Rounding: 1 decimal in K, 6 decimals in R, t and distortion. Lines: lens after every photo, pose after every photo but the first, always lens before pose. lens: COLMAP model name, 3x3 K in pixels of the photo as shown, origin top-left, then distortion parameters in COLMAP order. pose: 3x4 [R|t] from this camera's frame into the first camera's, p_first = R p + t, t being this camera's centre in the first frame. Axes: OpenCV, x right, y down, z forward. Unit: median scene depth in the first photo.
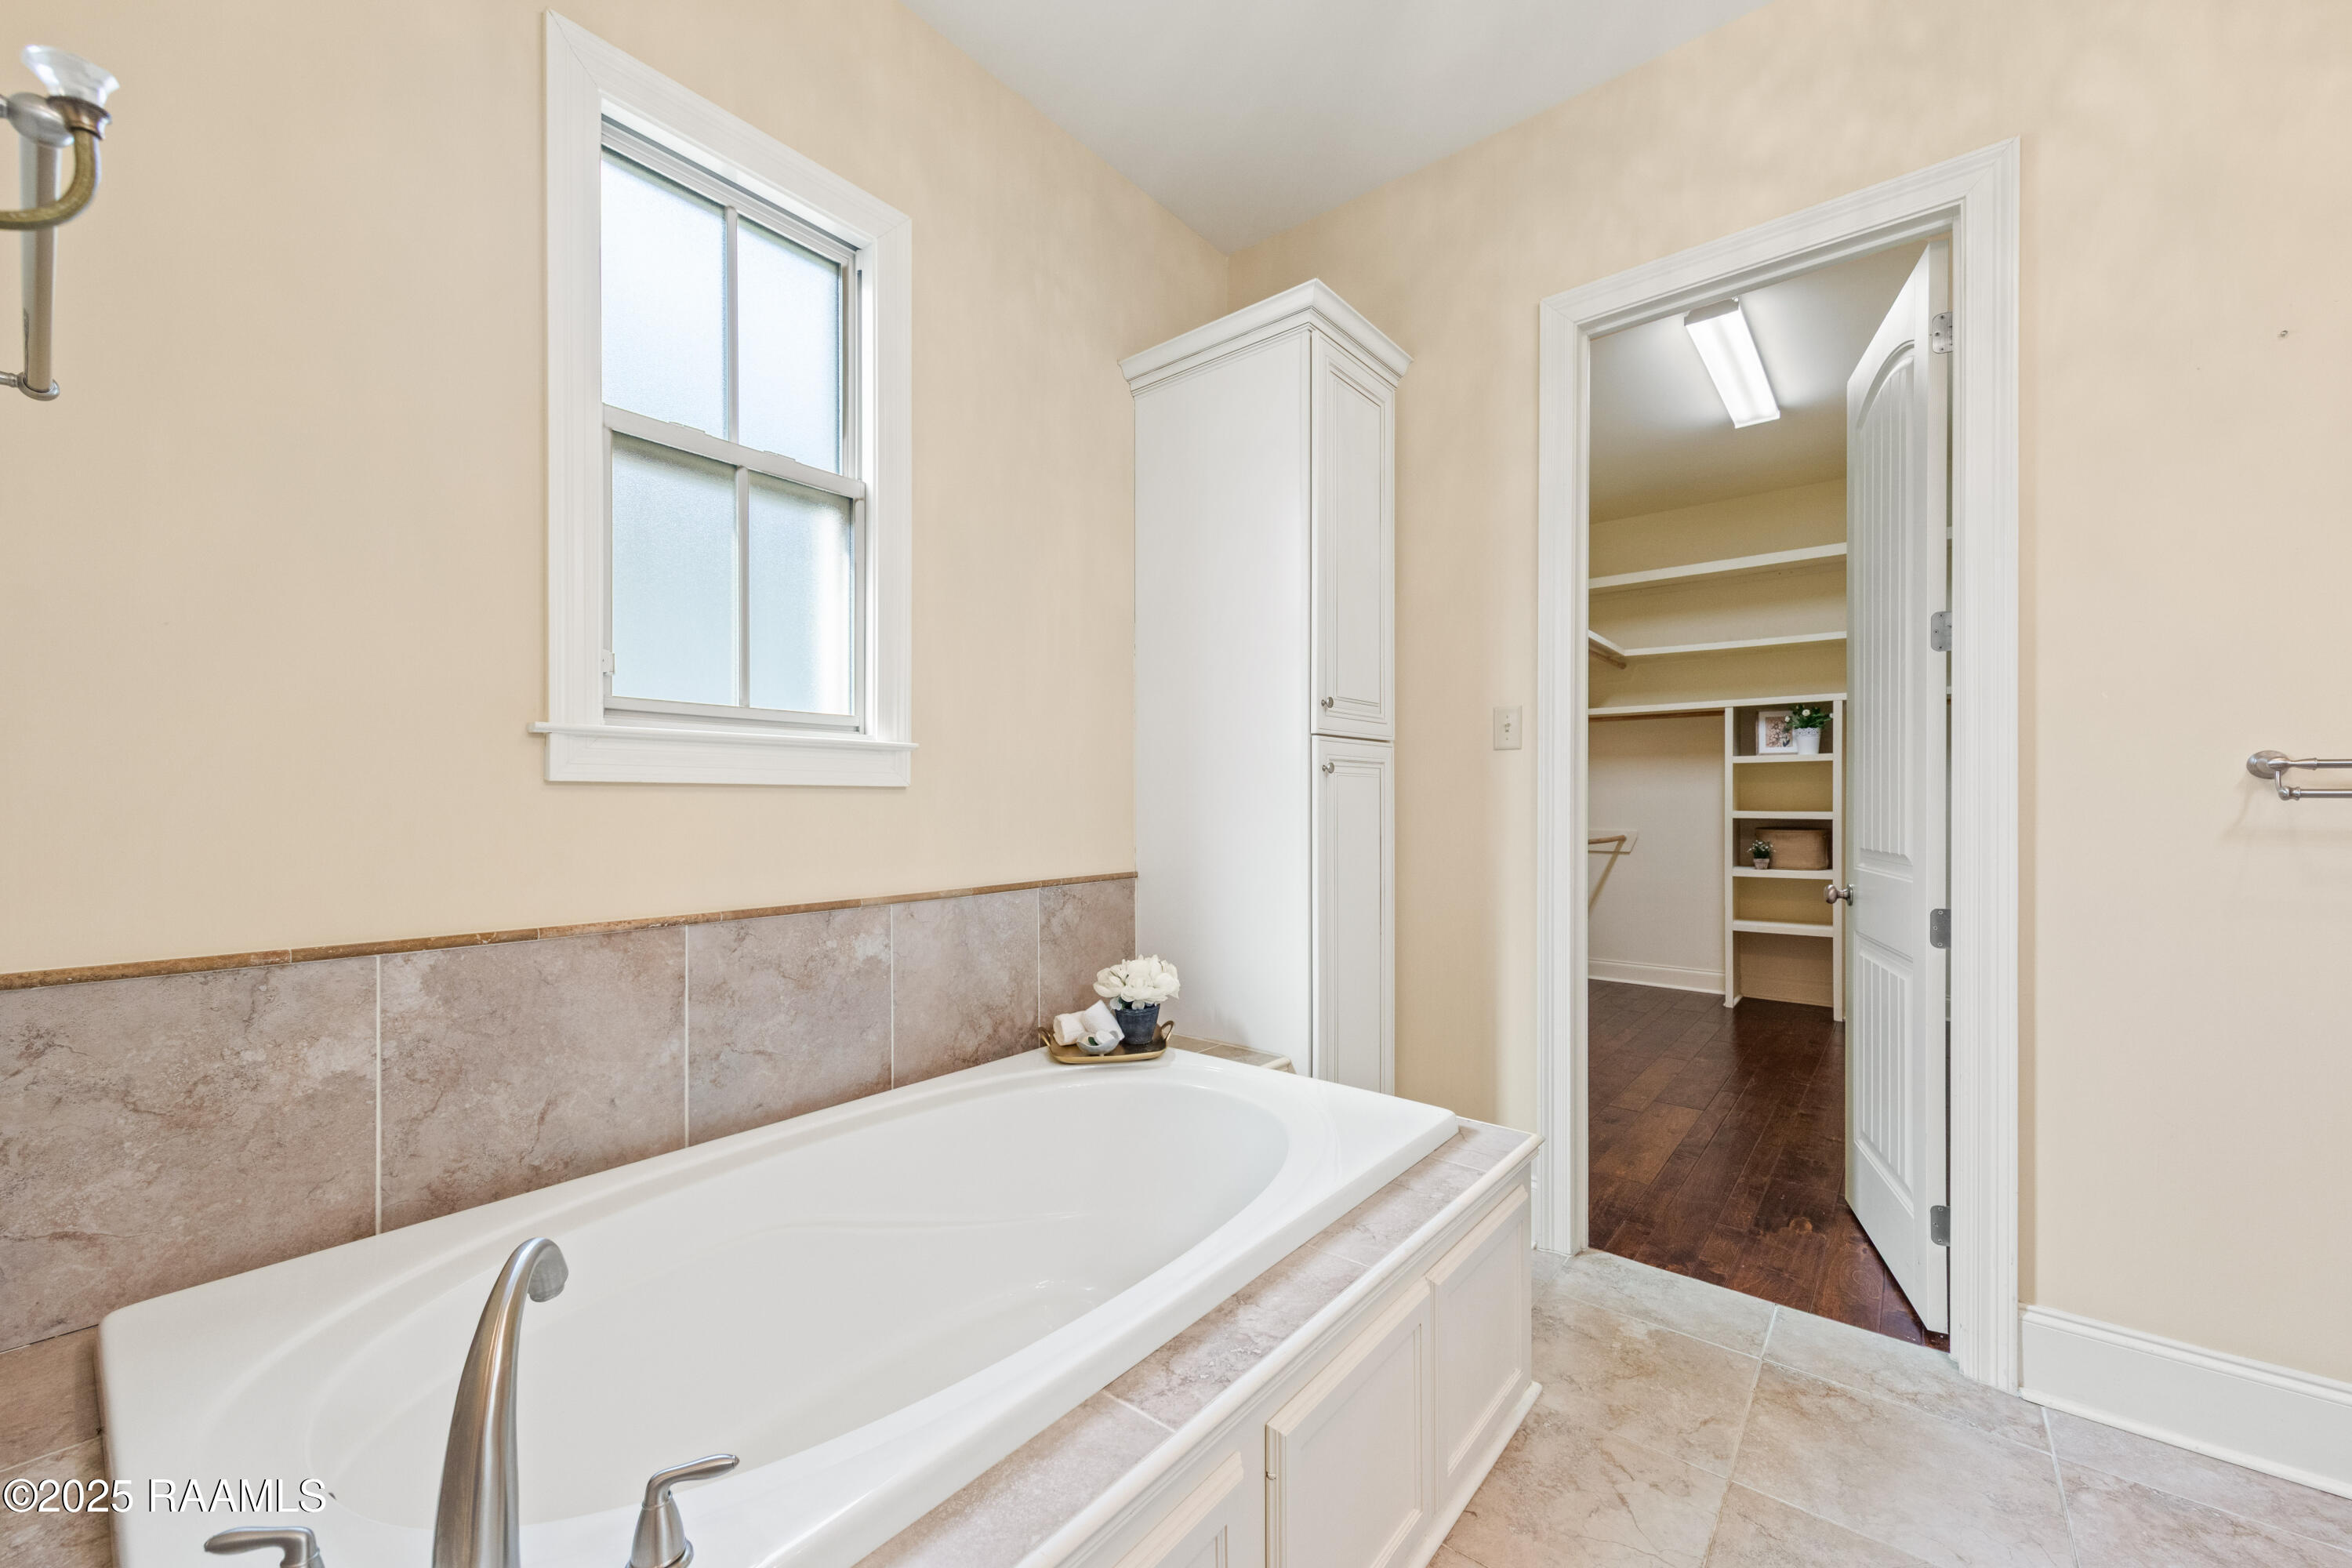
lens RADIAL K [[915.2, 0, 1175.5], [0, 915.2, 807.1], [0, 0, 1]] dist [0.005162, -0.000105]
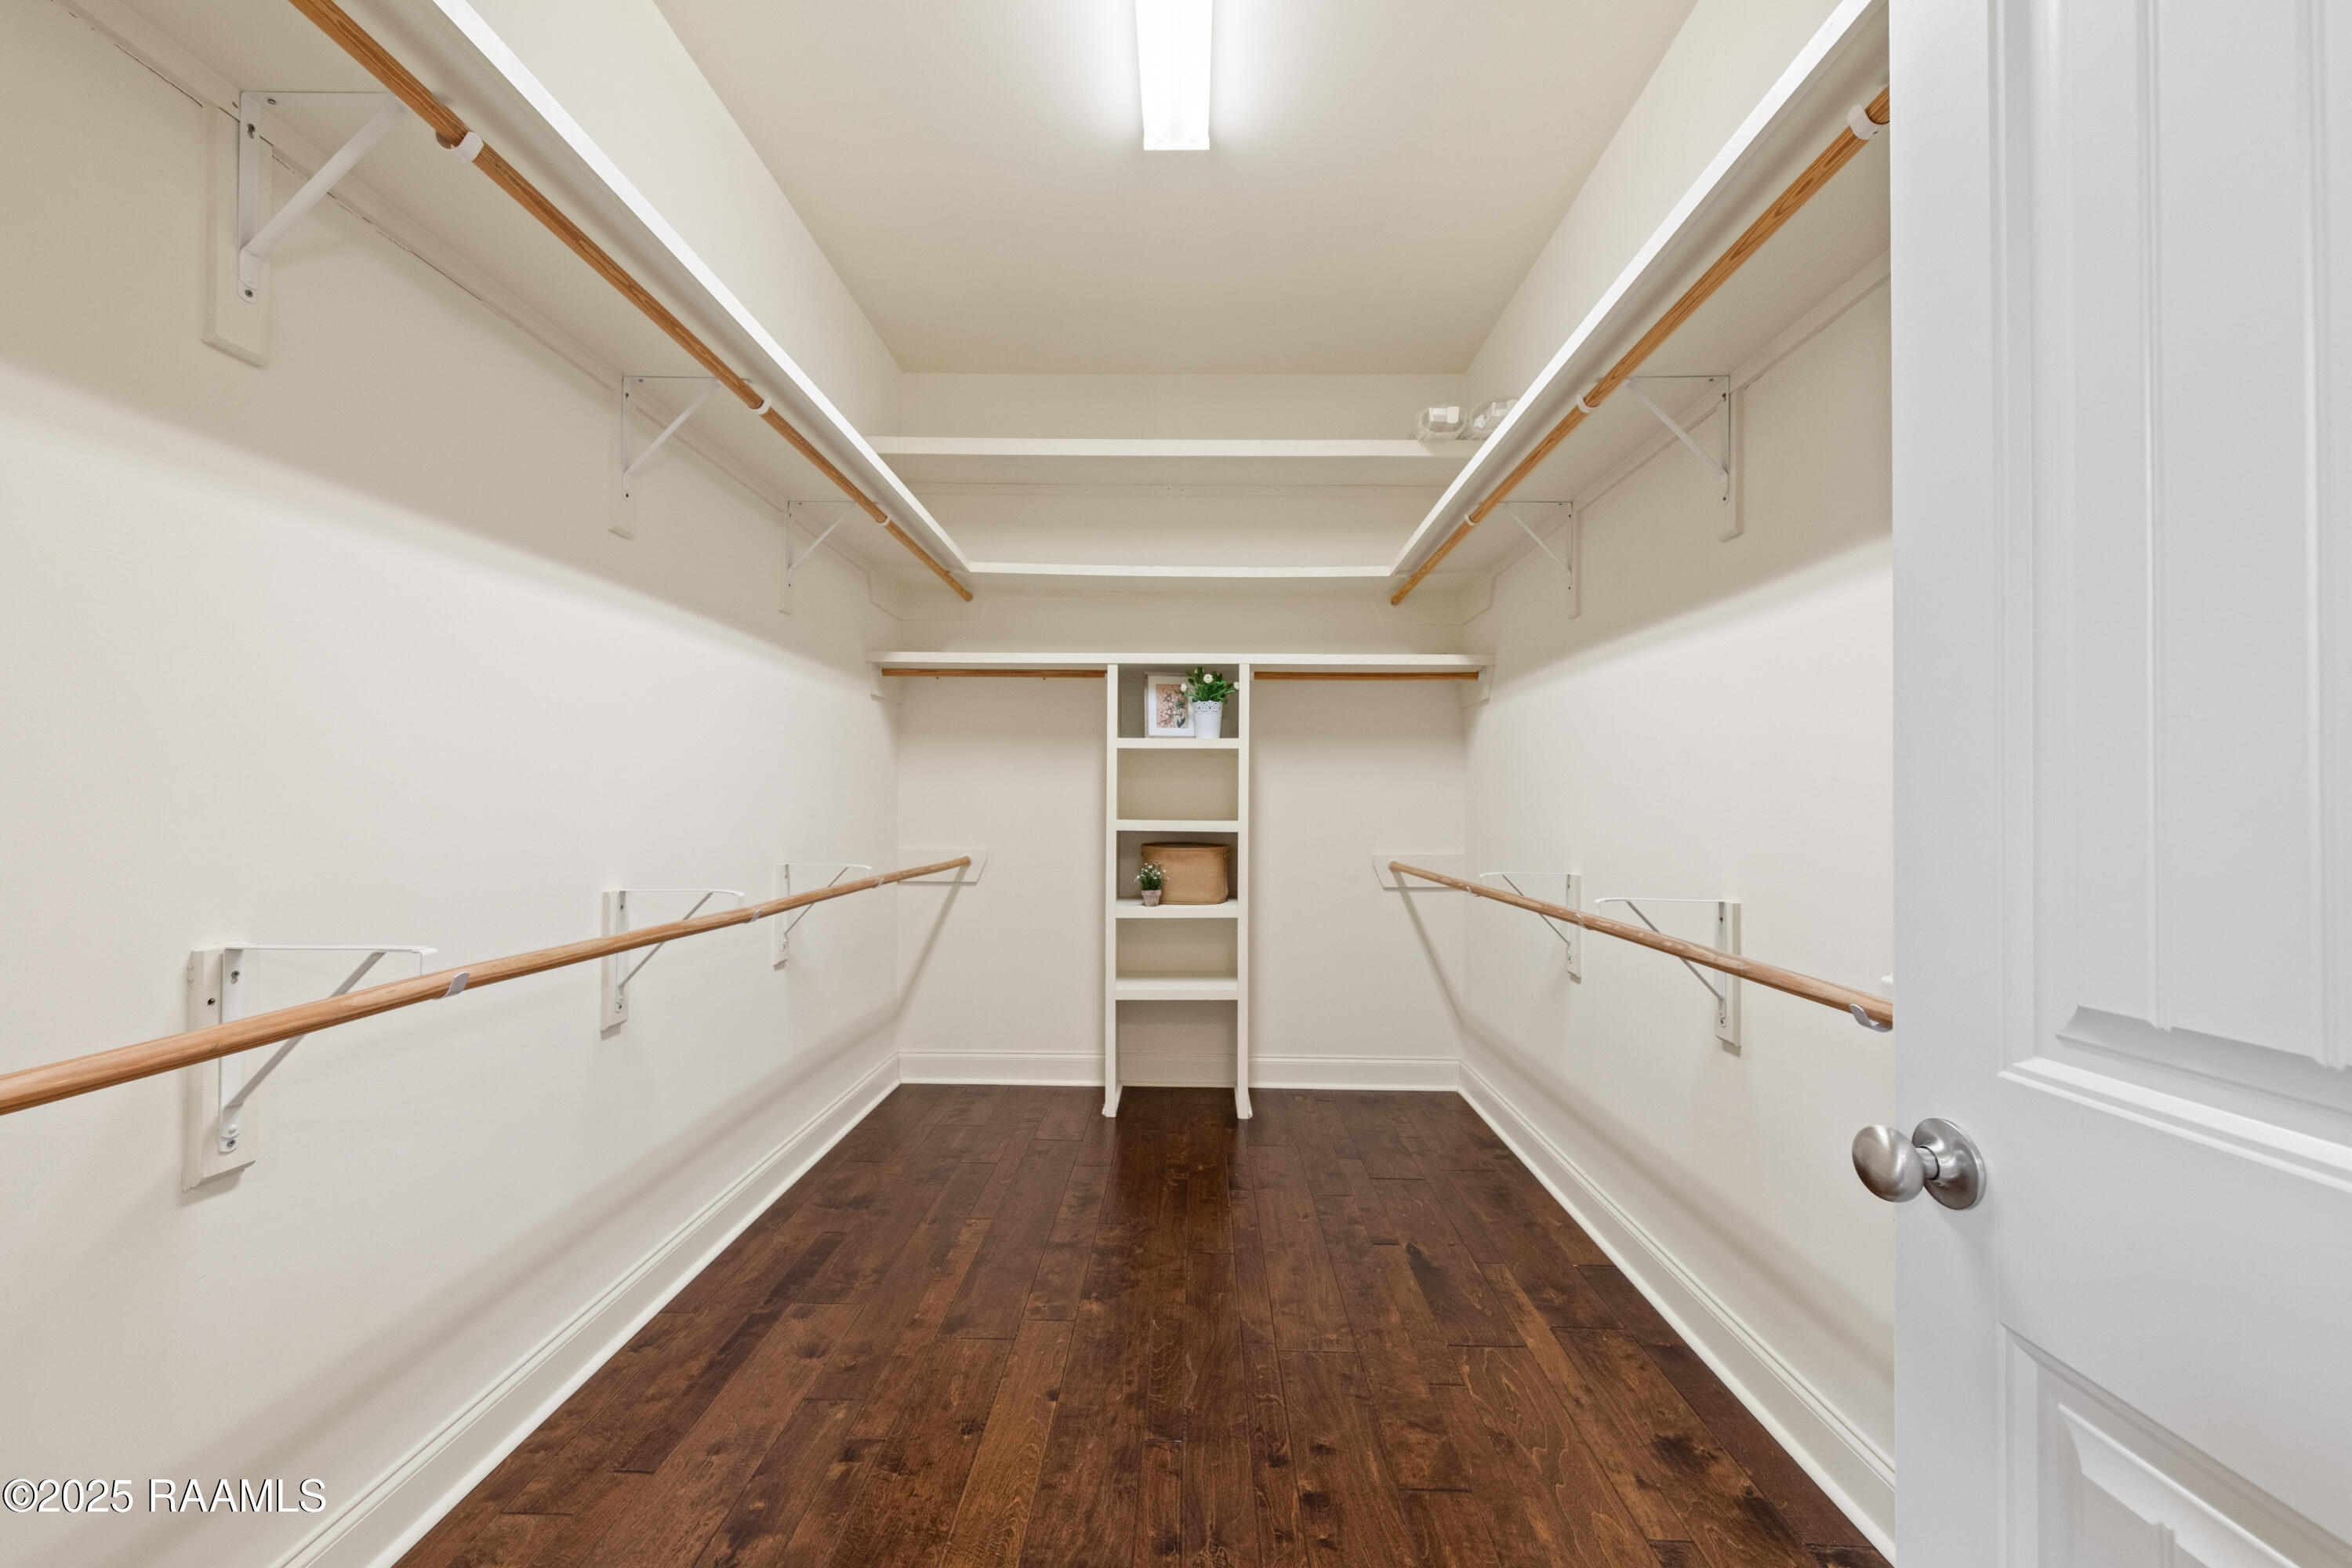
lens RADIAL K [[915.2, 0, 1175.8], [0, 915.2, 791.5], [0, 0, 1]] dist [0.005162, -0.000105]
pose [[0.786265, 0.010460, 0.617801, 0.230594], [-0.001645, 0.999889, -0.014836, -0.006743], [-0.617887, 0.010649, 0.786195, 0.451619]]
